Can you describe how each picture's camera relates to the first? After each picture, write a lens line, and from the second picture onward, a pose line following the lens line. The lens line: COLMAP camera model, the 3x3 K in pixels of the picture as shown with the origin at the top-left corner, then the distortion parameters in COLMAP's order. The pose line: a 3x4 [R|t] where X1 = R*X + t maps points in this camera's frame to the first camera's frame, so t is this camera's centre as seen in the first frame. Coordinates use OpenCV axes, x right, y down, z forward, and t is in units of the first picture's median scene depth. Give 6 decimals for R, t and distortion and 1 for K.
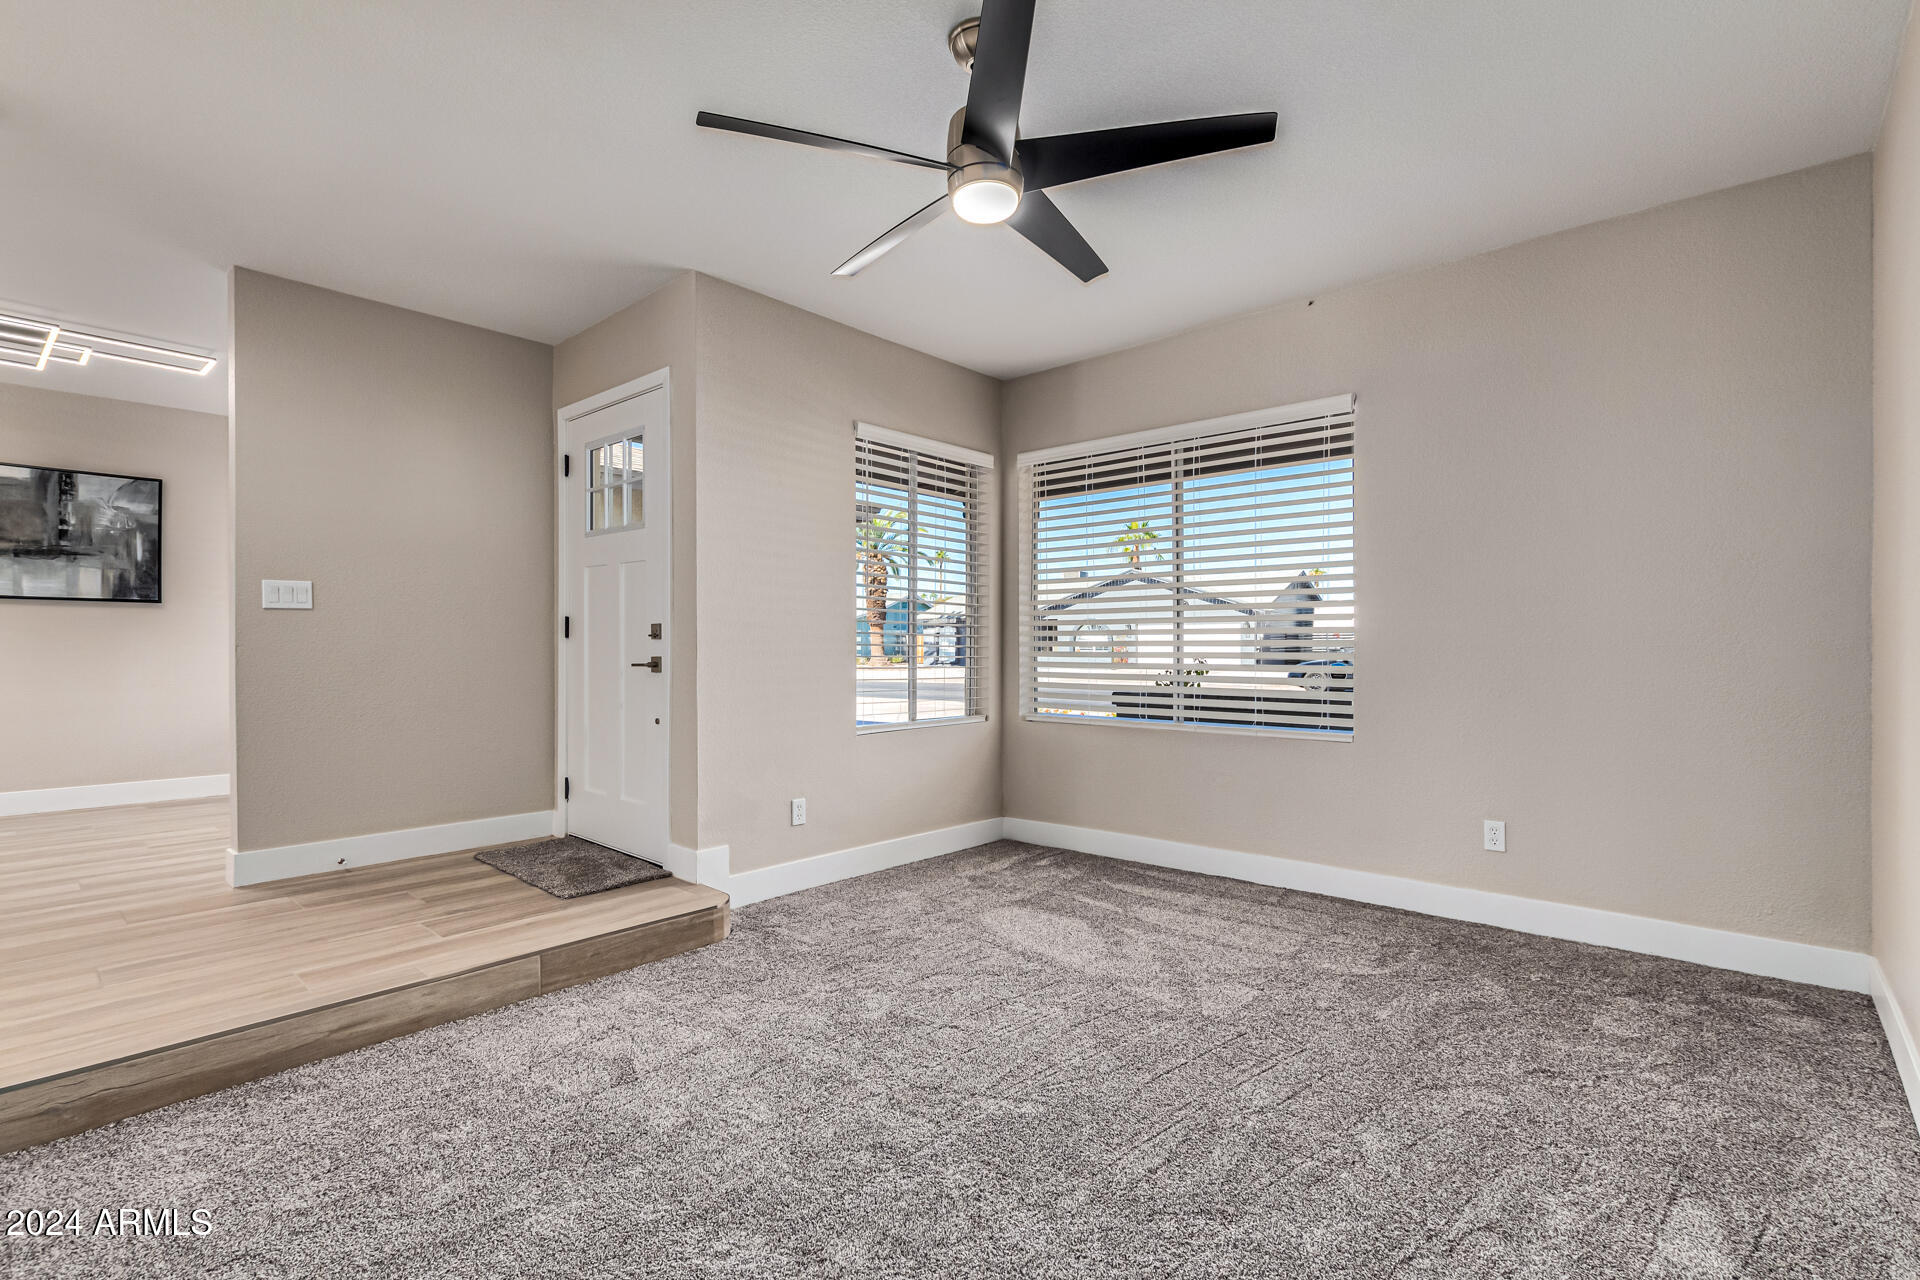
lens RADIAL K [[880.5, 0, 966.1], [0, 880.5, 644.5], [0, 0, 1]] dist [0.000634, -0.000152]
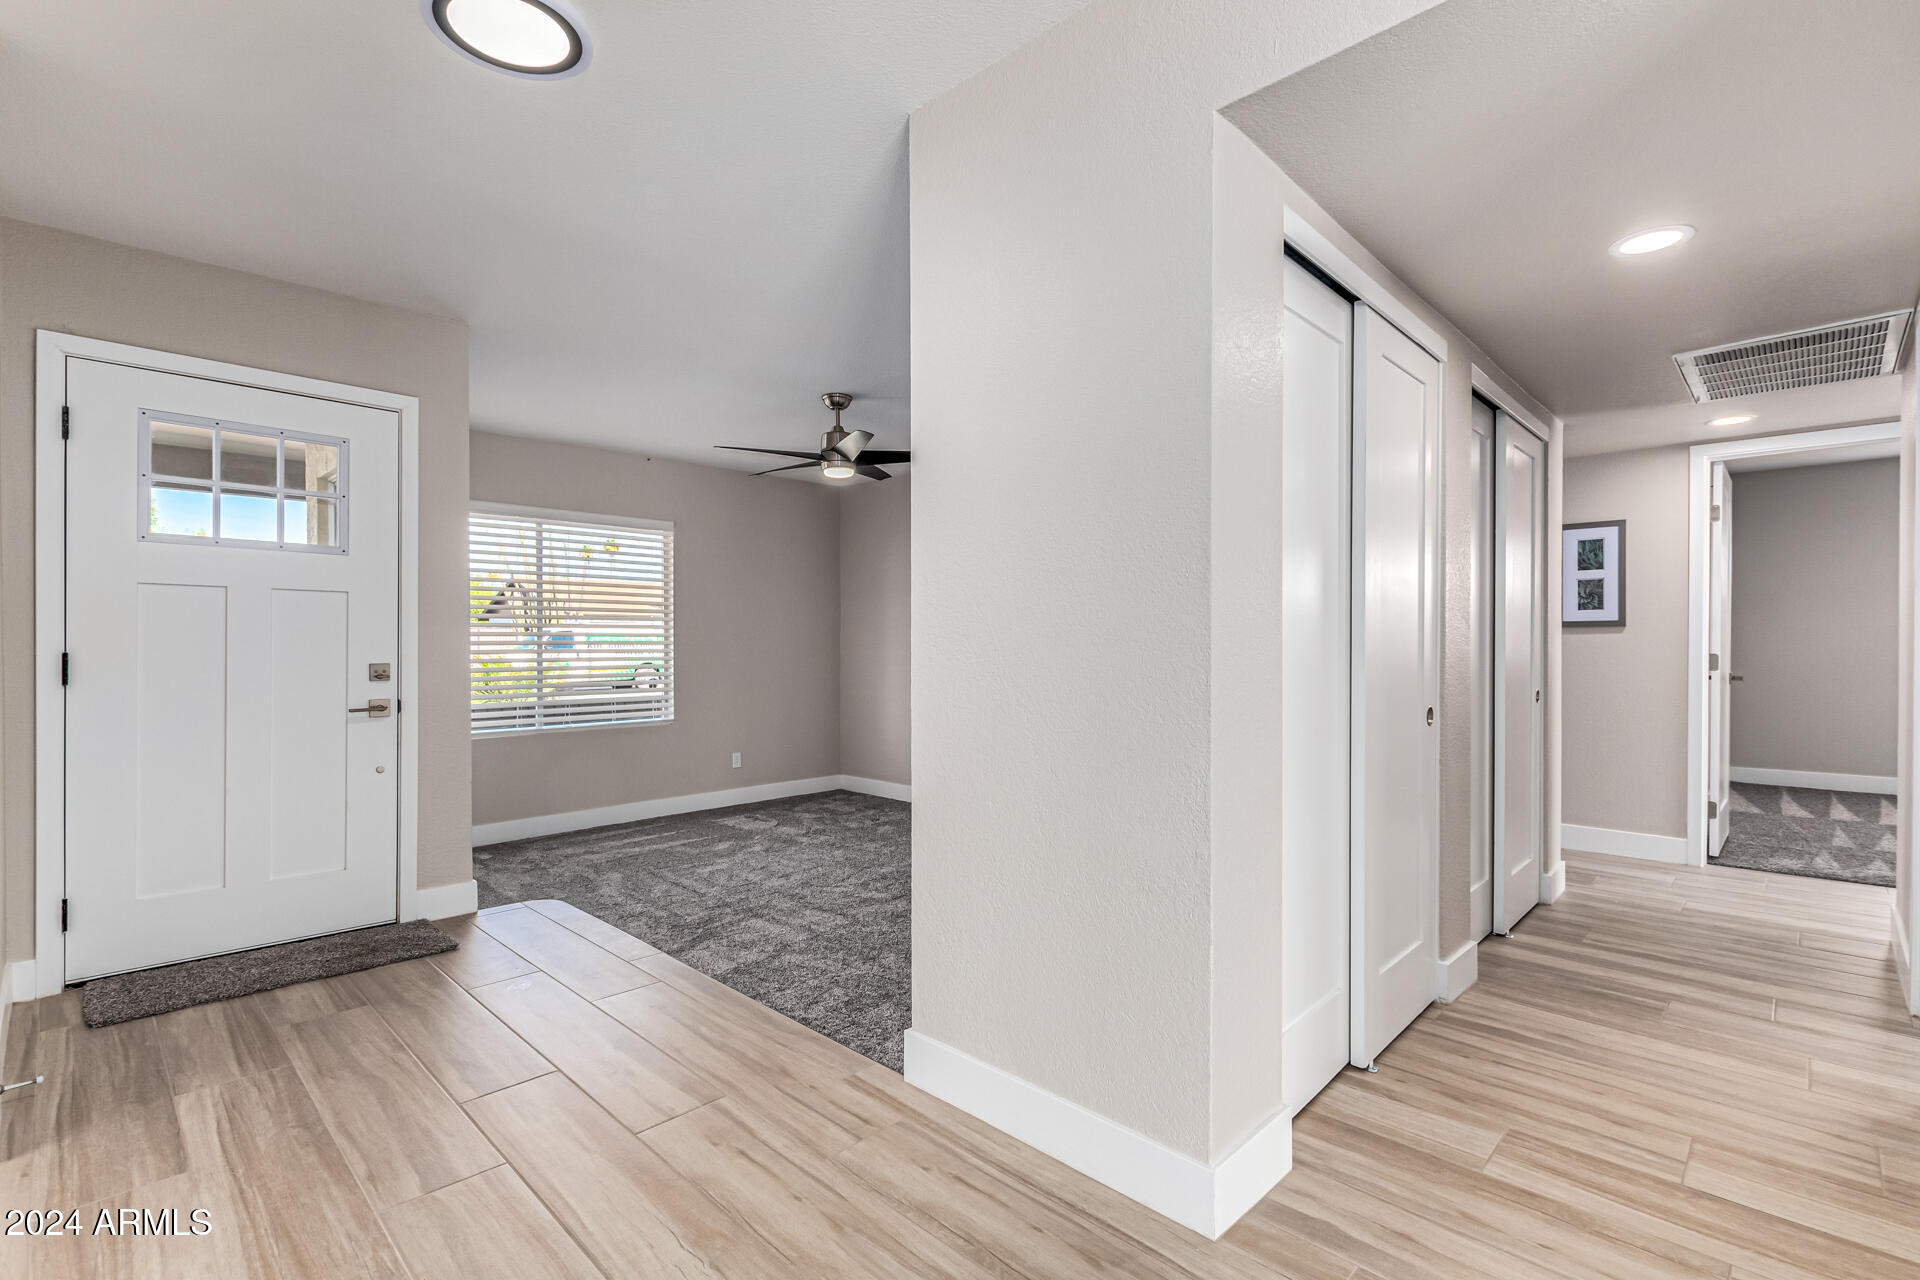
lens RADIAL K [[880.5, 0, 965.3], [0, 880.5, 645.8], [0, 0, 1]] dist [0.000634, -0.000152]
pose [[0.063309, 0.001772, 0.997992, -1.232600], [-0.003642, 0.999992, -0.001545, -0.043660], [-0.997987, -0.003537, 0.063315, 0.328875]]
